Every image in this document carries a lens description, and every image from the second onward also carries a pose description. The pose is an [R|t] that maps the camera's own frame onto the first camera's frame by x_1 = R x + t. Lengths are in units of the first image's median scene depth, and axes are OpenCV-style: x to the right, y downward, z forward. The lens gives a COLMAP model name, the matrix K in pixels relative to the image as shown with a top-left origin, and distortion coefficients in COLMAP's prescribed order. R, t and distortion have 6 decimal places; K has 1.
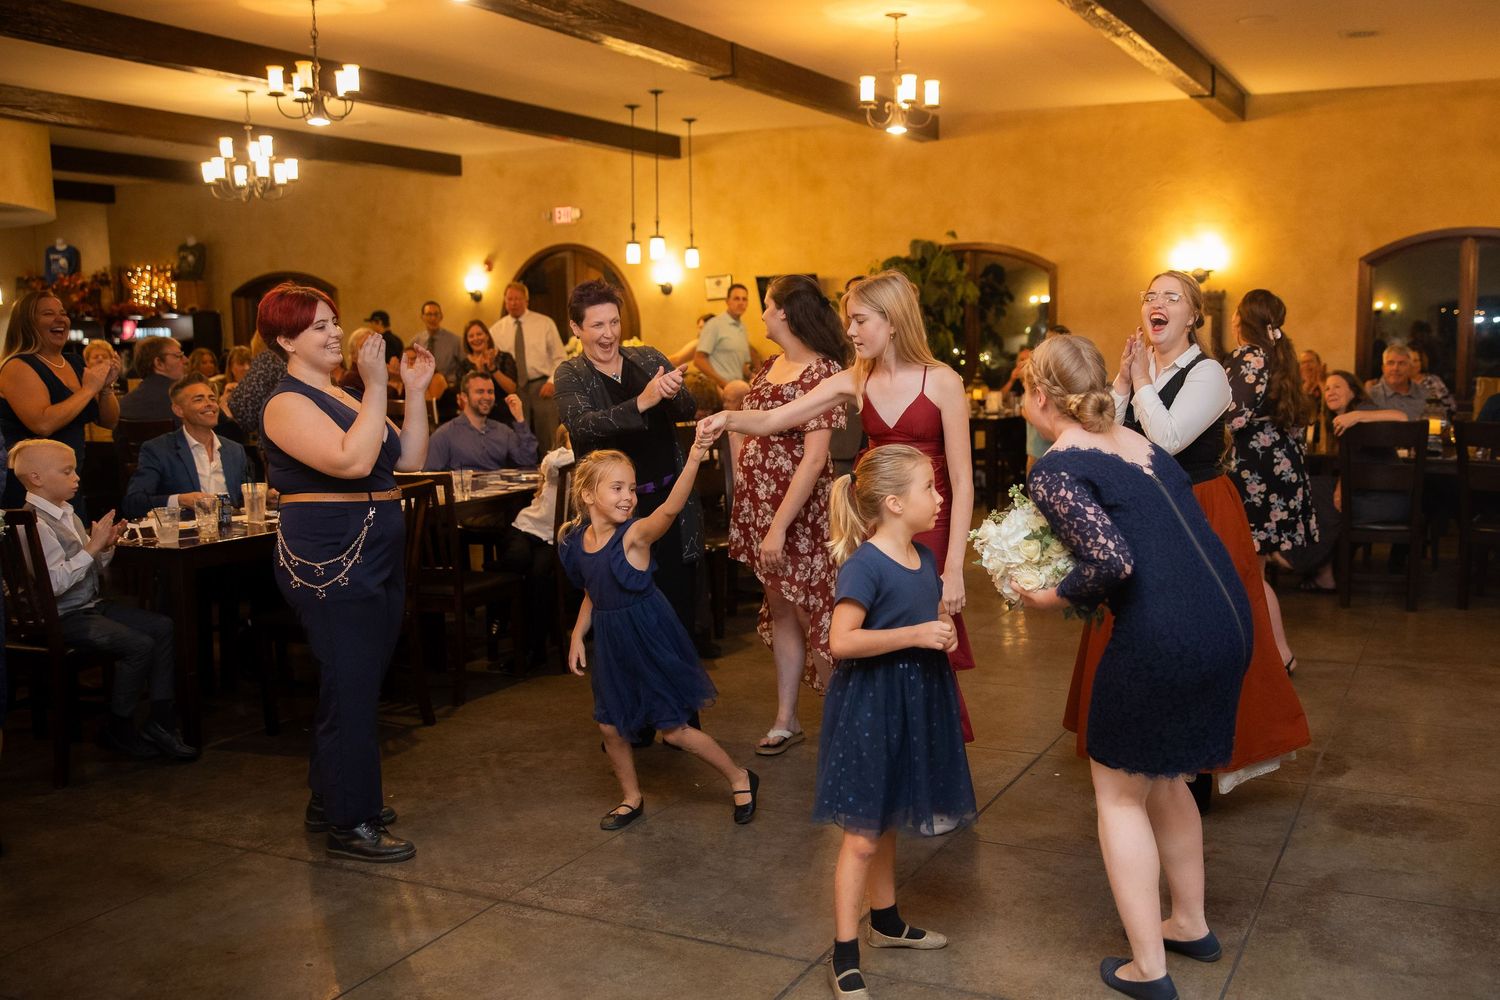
lens RADIAL K [[1398.8, 0, 861.9], [0, 1398.8, 508.1], [0, 0, 1]] dist [-0.097778, 0.106039]
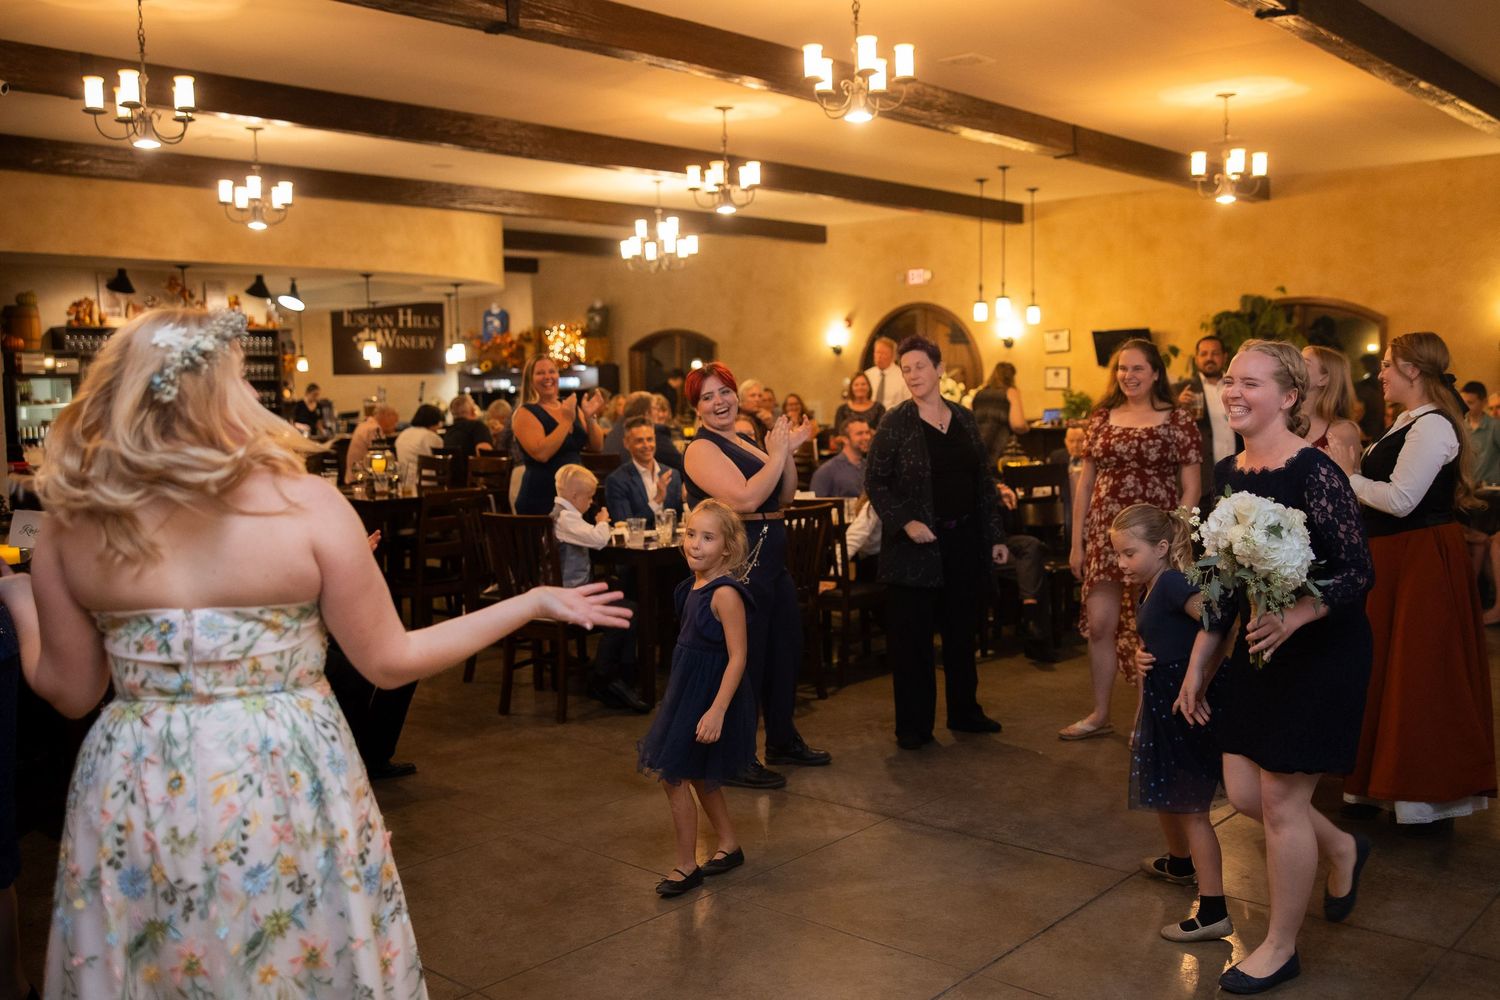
lens RADIAL K [[1364.3, 0, 792.6], [0, 1364.3, 498.1], [0, 0, 1]] dist [-0.097343, 0.103095]
pose [[0.958680, 0.019493, -0.283817, 0.002552], [-0.030423, 0.998953, -0.034154, 0.006717], [0.282854, 0.041378, 0.958270, -0.071752]]
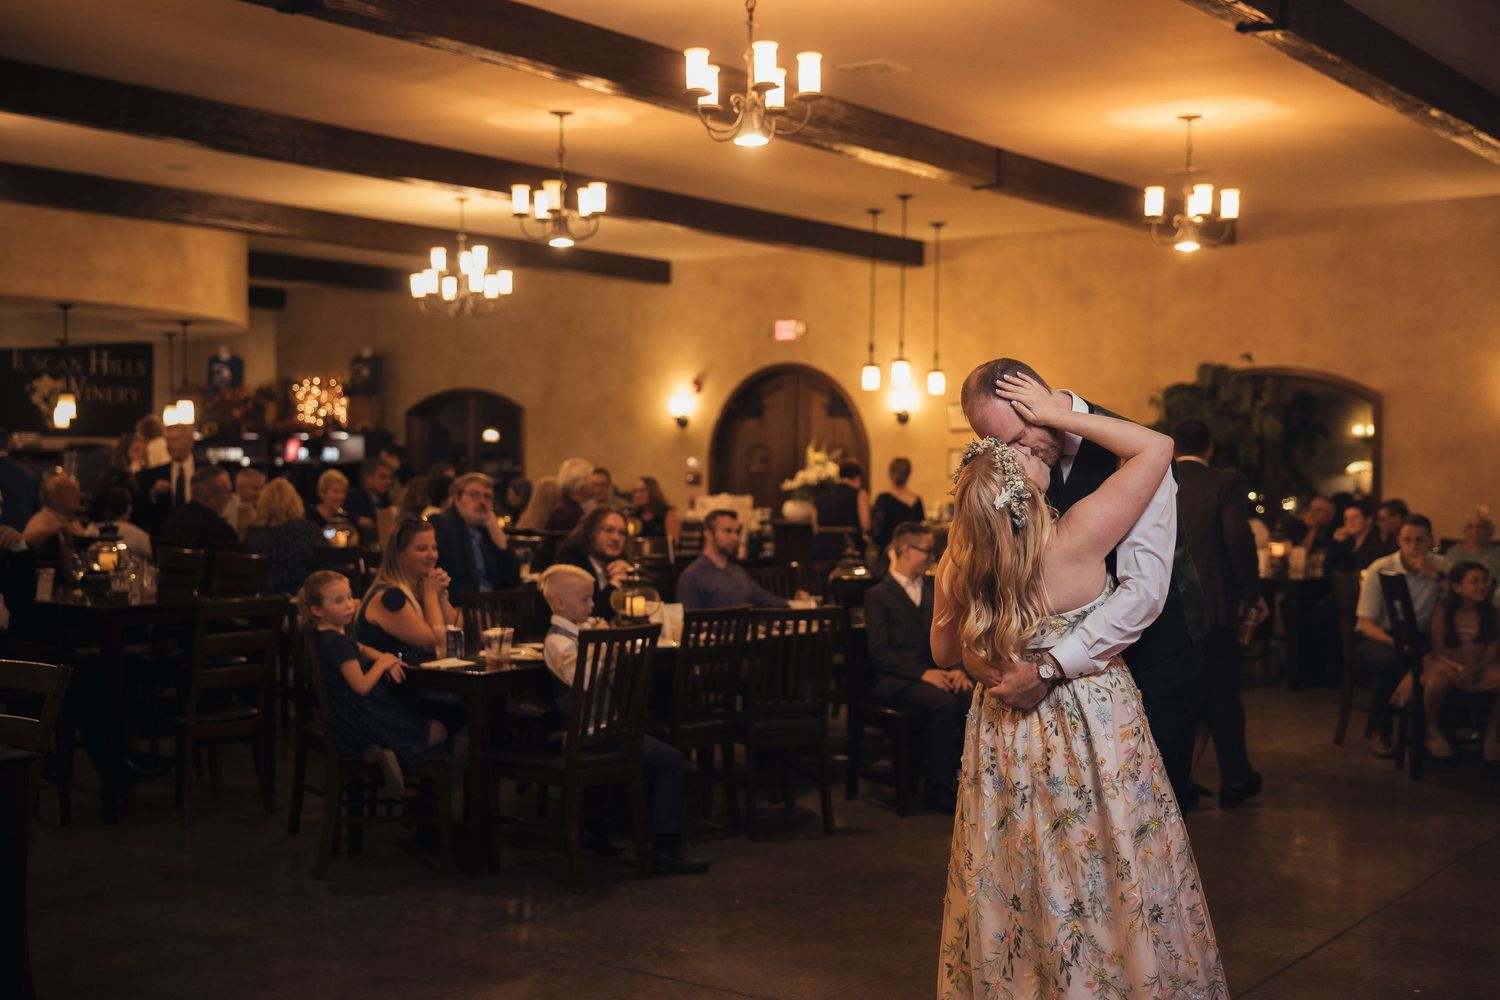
lens RADIAL K [[1803.2, 0, 750.0], [0, 1803.2, 500.0], [0, 0, 1]] dist [0.025037, 0.075095]
pose [[0.978987, 0.021684, -0.202766, -0.007096], [-0.042699, 0.994086, -0.099849, 0.008940], [0.199402, 0.106409, 0.974123, -0.103902]]
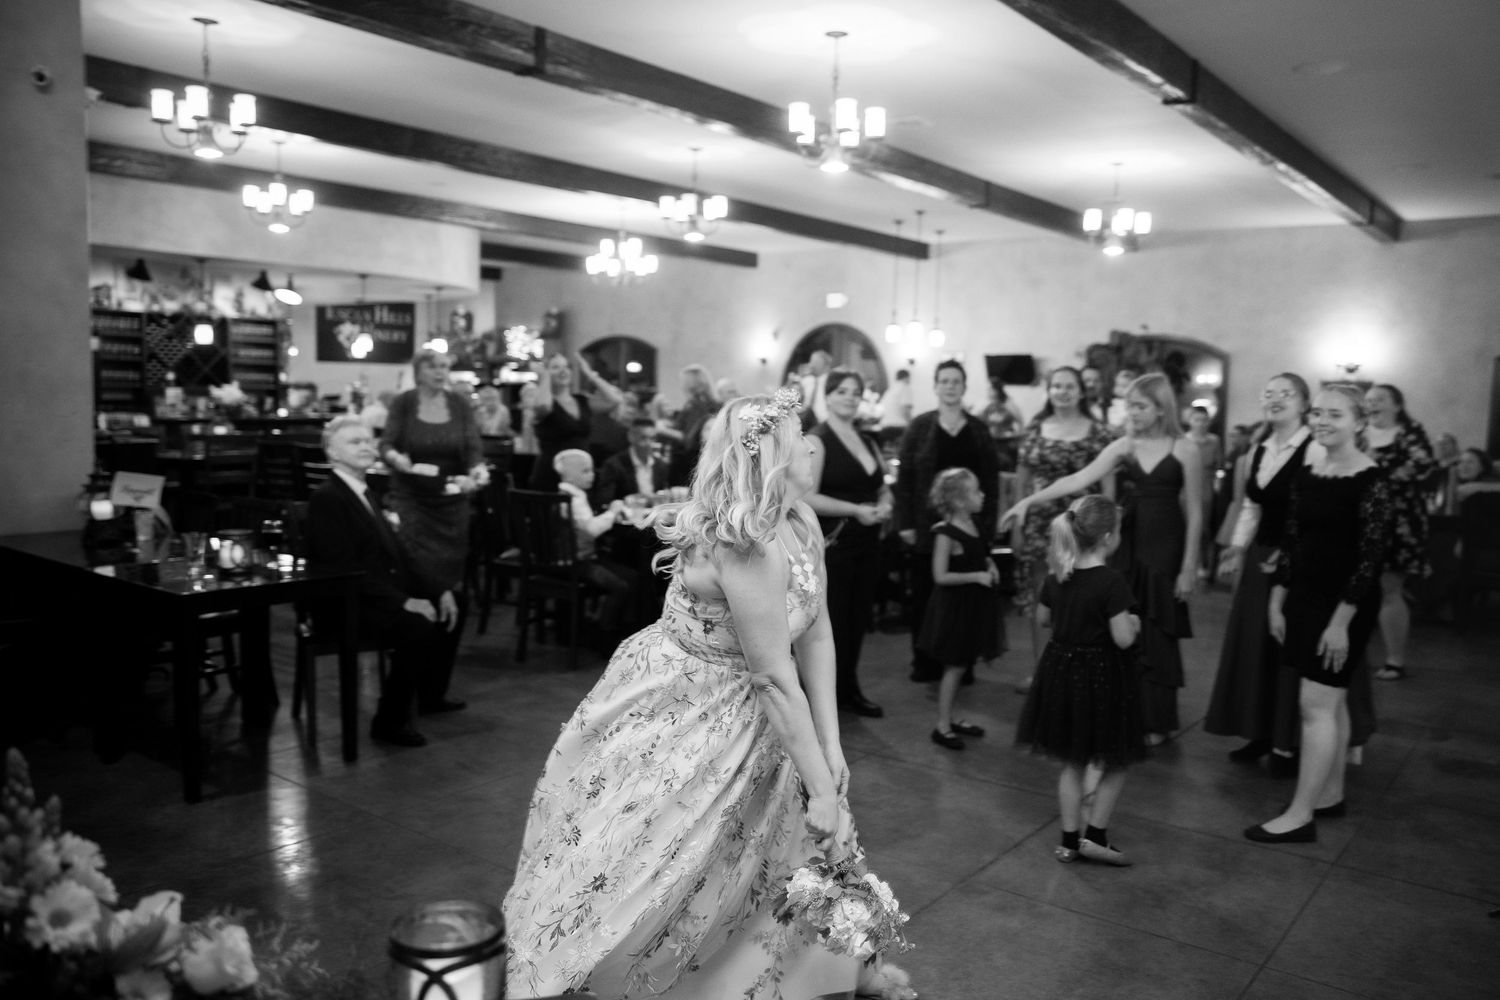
lens RADIAL K [[1183.9, 0, 788.4], [0, 1183.9, 496.7], [0, 0, 1]] dist [-0.100771, 0.095667]
pose [[0.976982, 0.058380, -0.205180, -0.023469], [-0.065983, 0.997357, -0.030409, 0.009040], [0.202863, 0.043247, 0.978252, -0.091121]]
